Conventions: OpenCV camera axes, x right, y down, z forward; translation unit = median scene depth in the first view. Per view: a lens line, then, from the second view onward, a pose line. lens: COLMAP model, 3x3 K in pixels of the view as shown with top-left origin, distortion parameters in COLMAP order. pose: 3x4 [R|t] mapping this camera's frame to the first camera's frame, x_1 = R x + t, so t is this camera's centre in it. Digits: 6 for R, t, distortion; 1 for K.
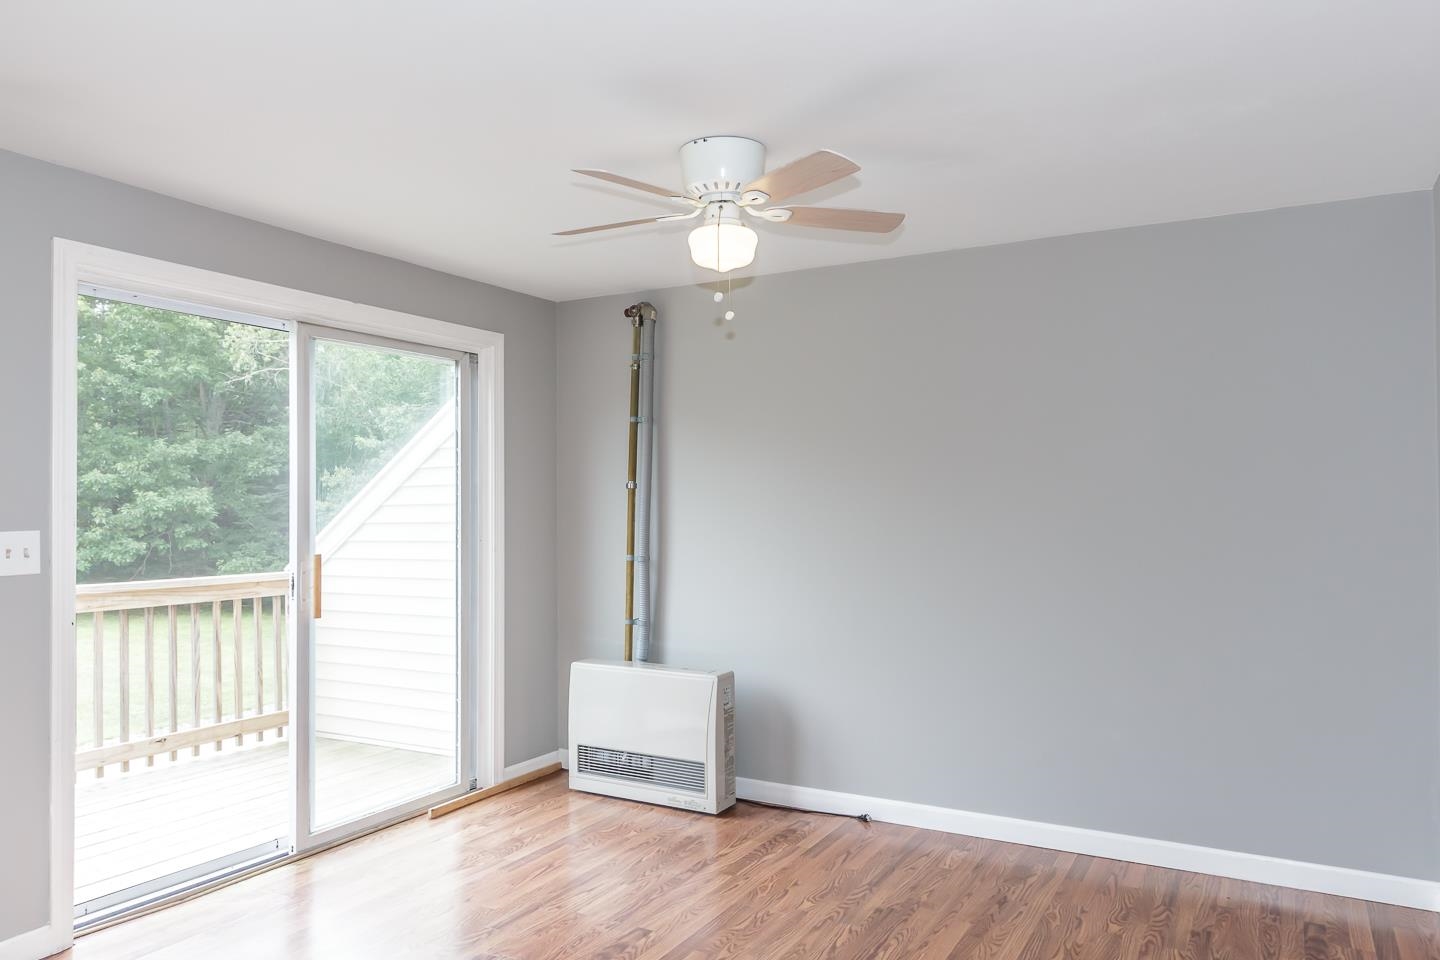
lens RADIAL K [[987.0, 0, 706.6], [0, 987.0, 472.1], [0, 0, 1]] dist [0.025288, -0.011332]
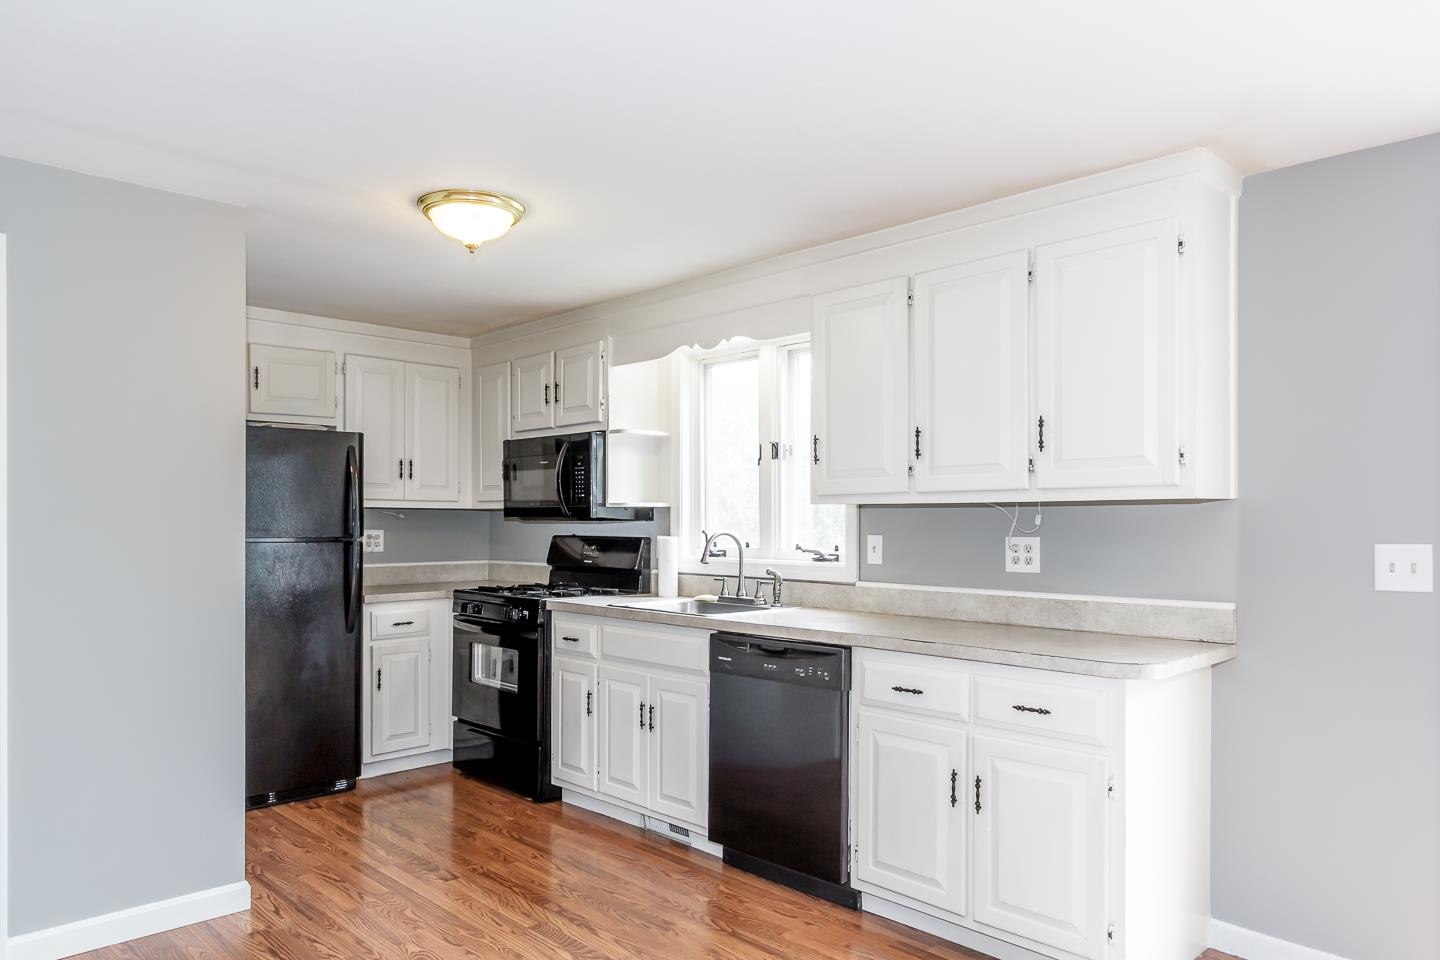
lens RADIAL K [[987.0, 0, 739.1], [0, 987.0, 523.4], [0, 0, 1]] dist [0.025288, -0.011332]
pose [[-0.272295, 0.007284, -0.962186, 0.604289], [0.028367, 0.999597, -0.000460, 0.033854], [0.961796, -0.027420, -0.272392, 1.036823]]
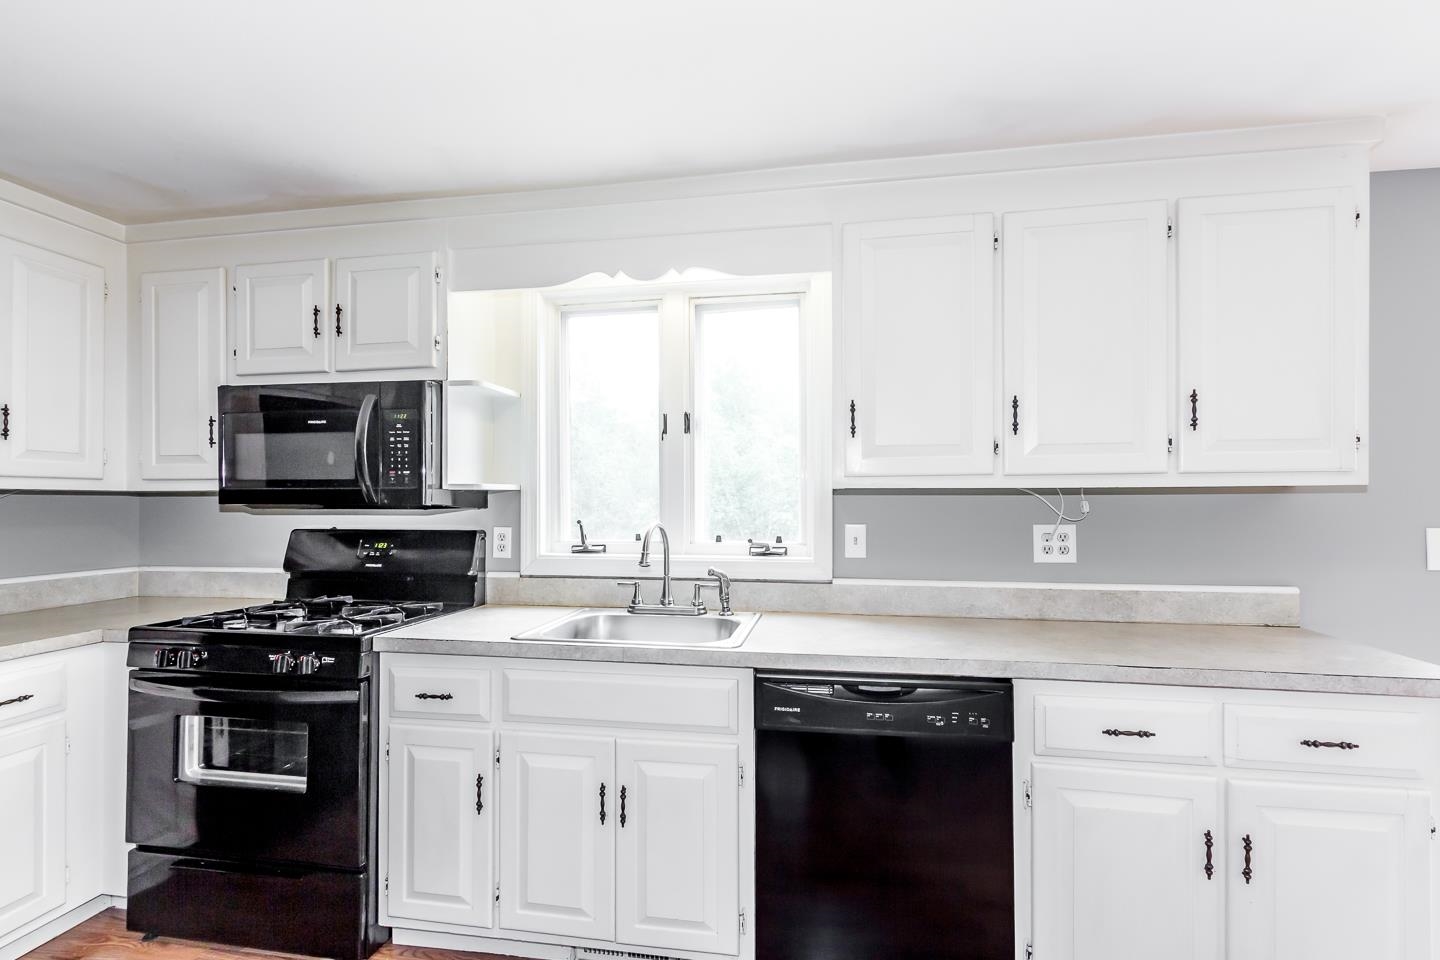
lens RADIAL K [[681.0, 0, 738.9], [0, 681.0, 495.8], [0, 0, 1]] dist [0.014656, -0.004303]
pose [[0.339874, -0.003823, -0.940463, 0.118185], [0.027904, 0.999592, 0.006021, 0.017427], [0.940057, -0.028289, 0.339842, 0.585529]]
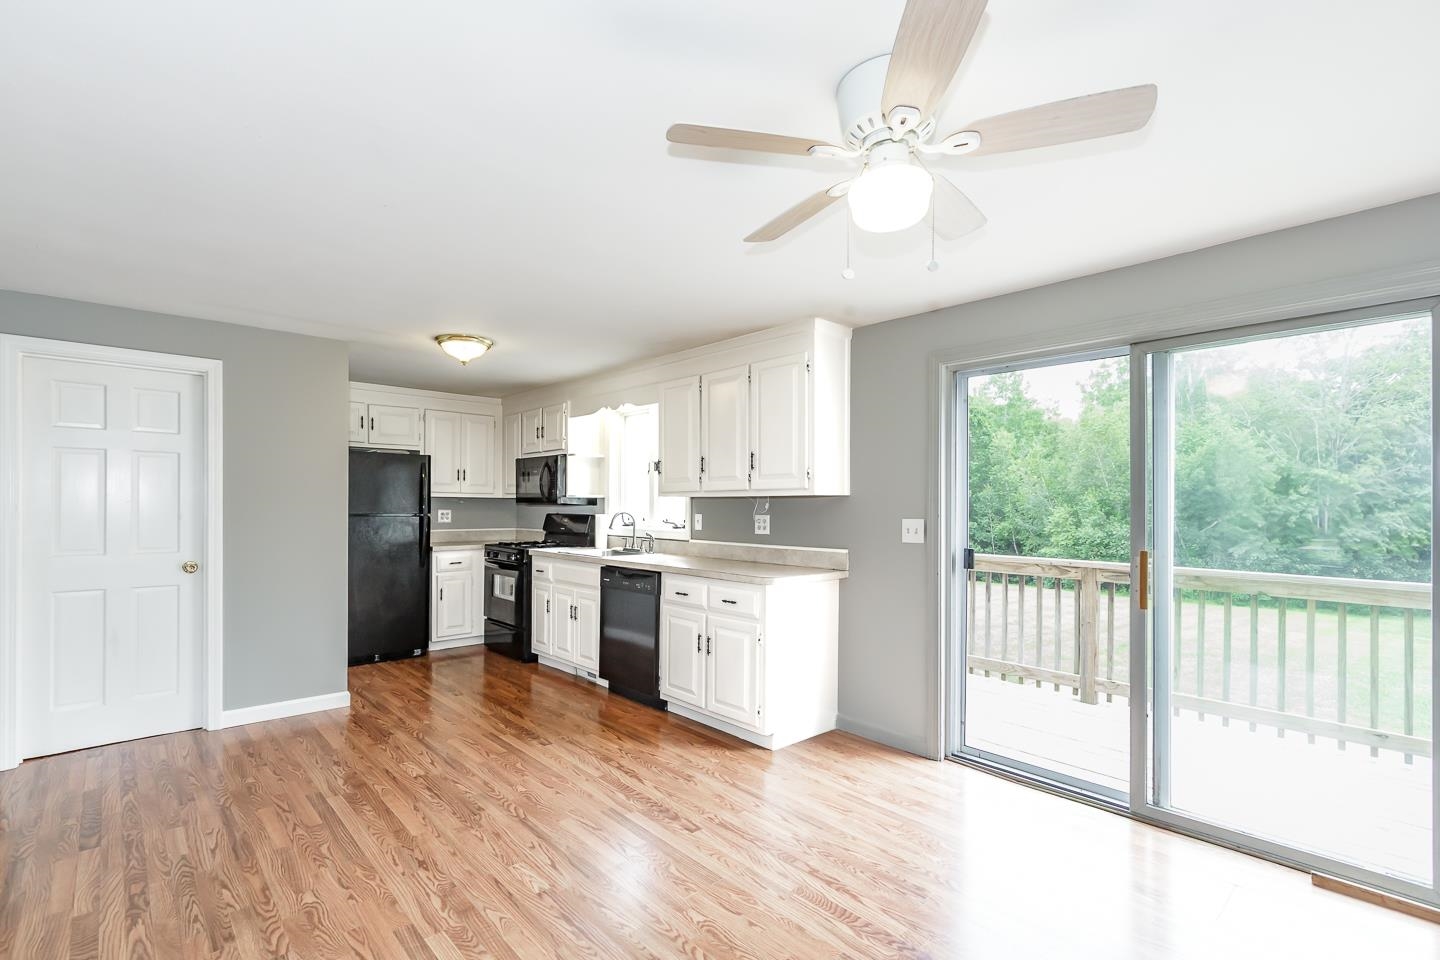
lens RADIAL K [[681.0, 0, 734.7], [0, 681.0, 510.8], [0, 0, 1]] dist [0.014656, -0.004303]
pose [[-0.300776, 0.009653, -0.953646, 0.783238], [0.023028, 0.999731, 0.002856, 0.041660], [0.953417, -0.021101, -0.300917, 1.344599]]
